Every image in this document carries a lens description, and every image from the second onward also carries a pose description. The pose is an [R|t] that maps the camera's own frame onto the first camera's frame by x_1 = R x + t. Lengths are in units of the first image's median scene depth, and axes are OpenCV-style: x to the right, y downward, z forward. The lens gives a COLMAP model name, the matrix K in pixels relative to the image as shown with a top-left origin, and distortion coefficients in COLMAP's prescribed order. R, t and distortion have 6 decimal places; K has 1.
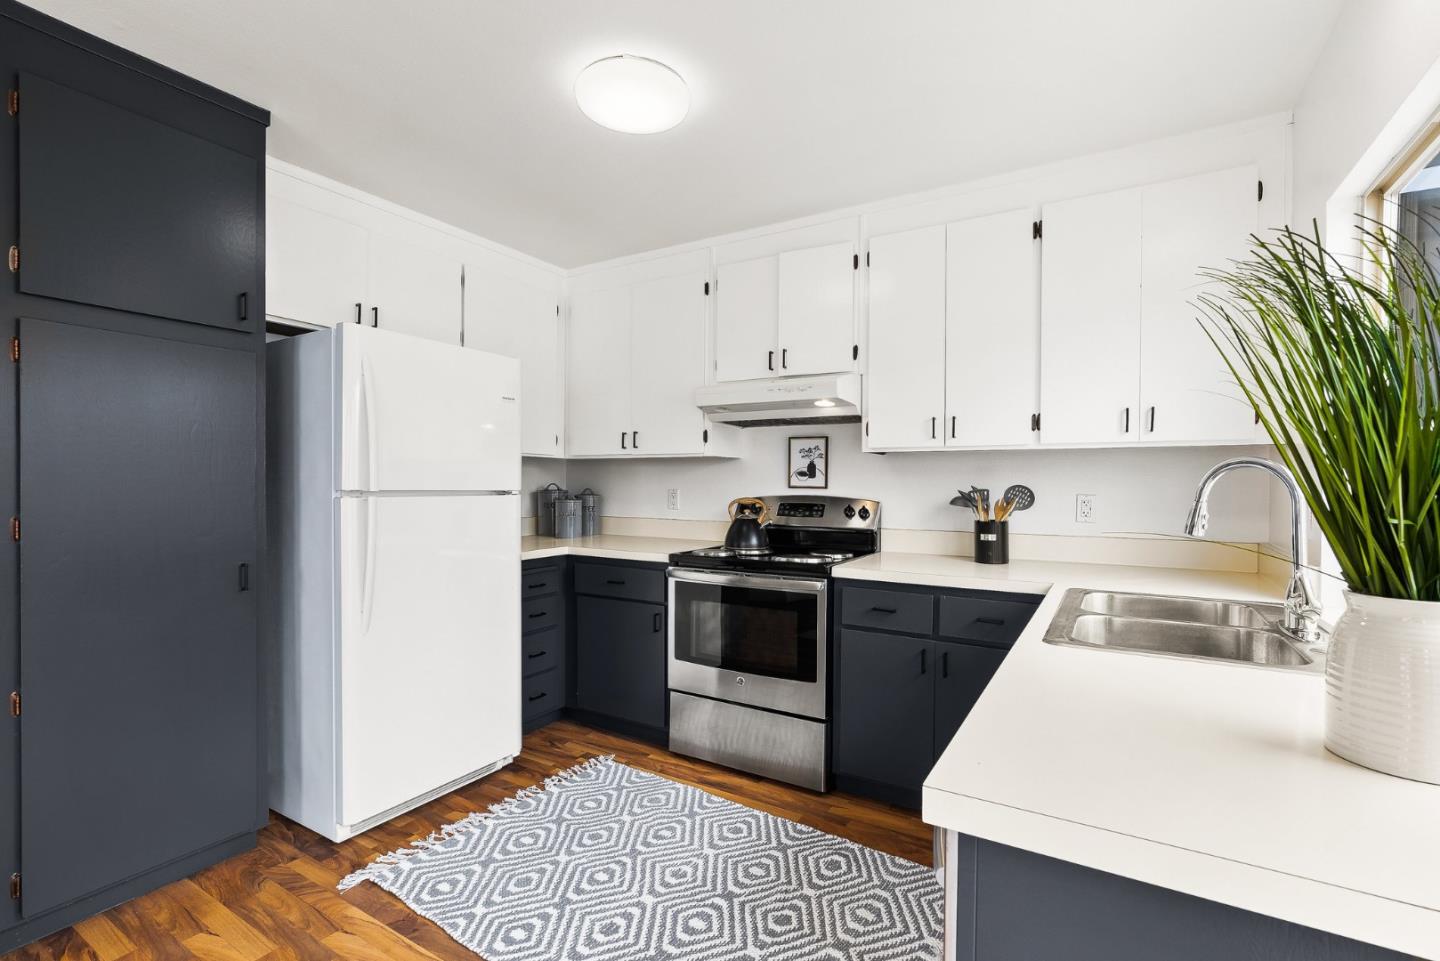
lens RADIAL K [[661.8, 0, 715.5], [0, 661.8, 486.3], [0, 0, 1]] dist [-0.003665, -0.000157]
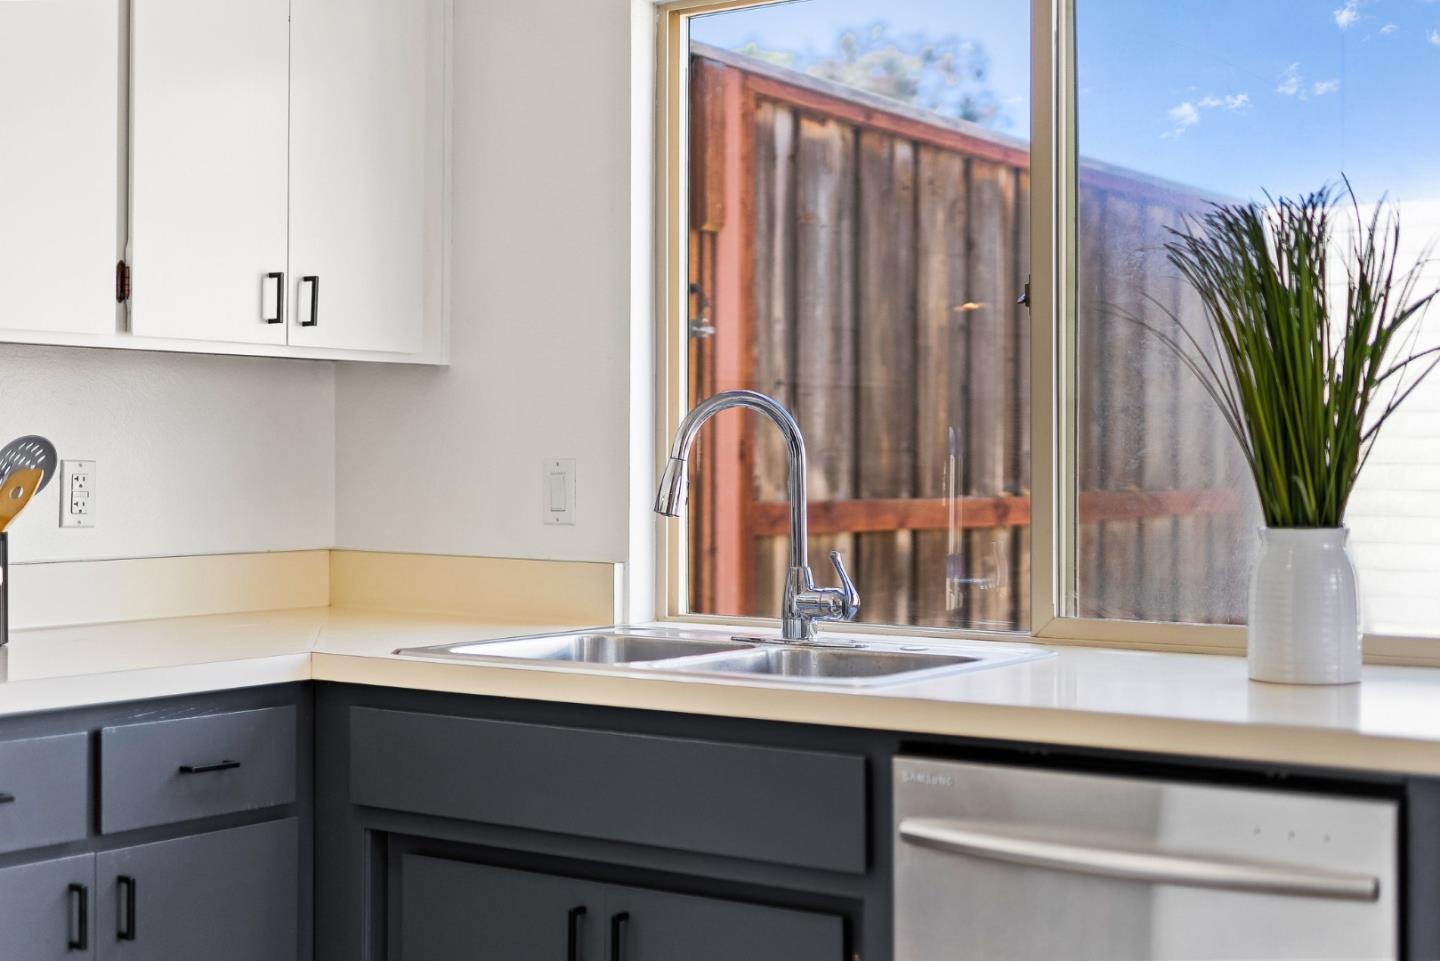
lens RADIAL K [[2071.5, 0, 718.5], [0, 2071.5, 417.8], [0, 0, 1]] dist [-0.018003, -0.007191]
pose [[0.077625, 0.016564, 0.996845, -0.690891], [0.008259, 0.999817, -0.017256, 0.011078], [-0.996948, 0.009572, 0.077474, 0.481540]]
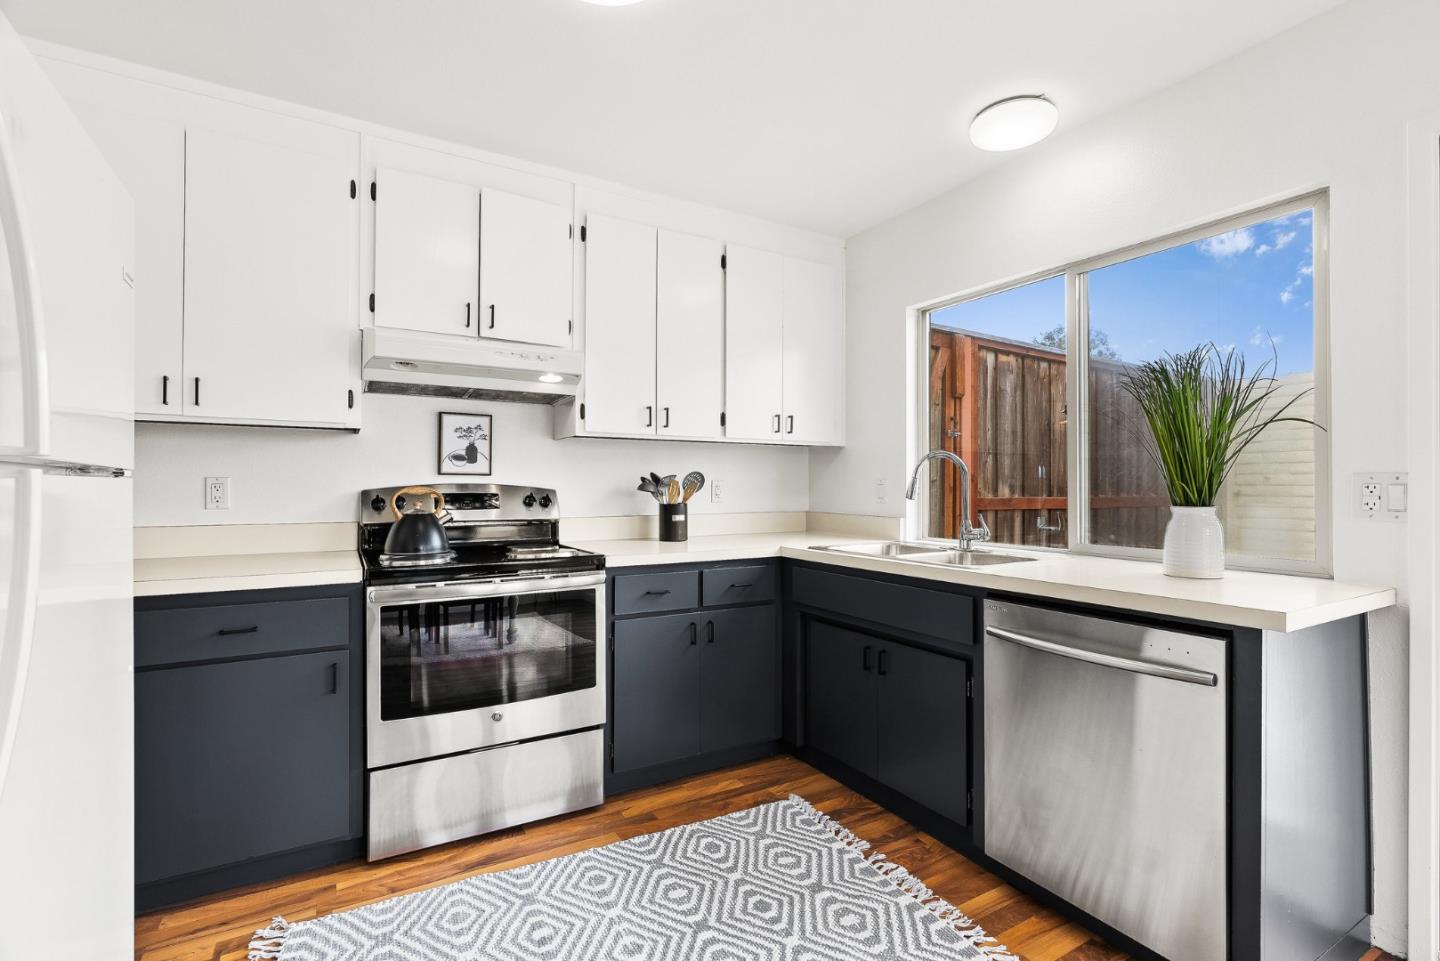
lens RADIAL K [[658.0, 0, 722.4], [0, 658.0, 480.3], [0, 0, 1]] dist [-0.004294, -0.000136]
pose [[0.468260, 0.004943, 0.883577, -0.525952], [0.007883, 0.999921, -0.009772, 0.023886], [-0.883556, 0.011541, 0.468184, 0.394367]]
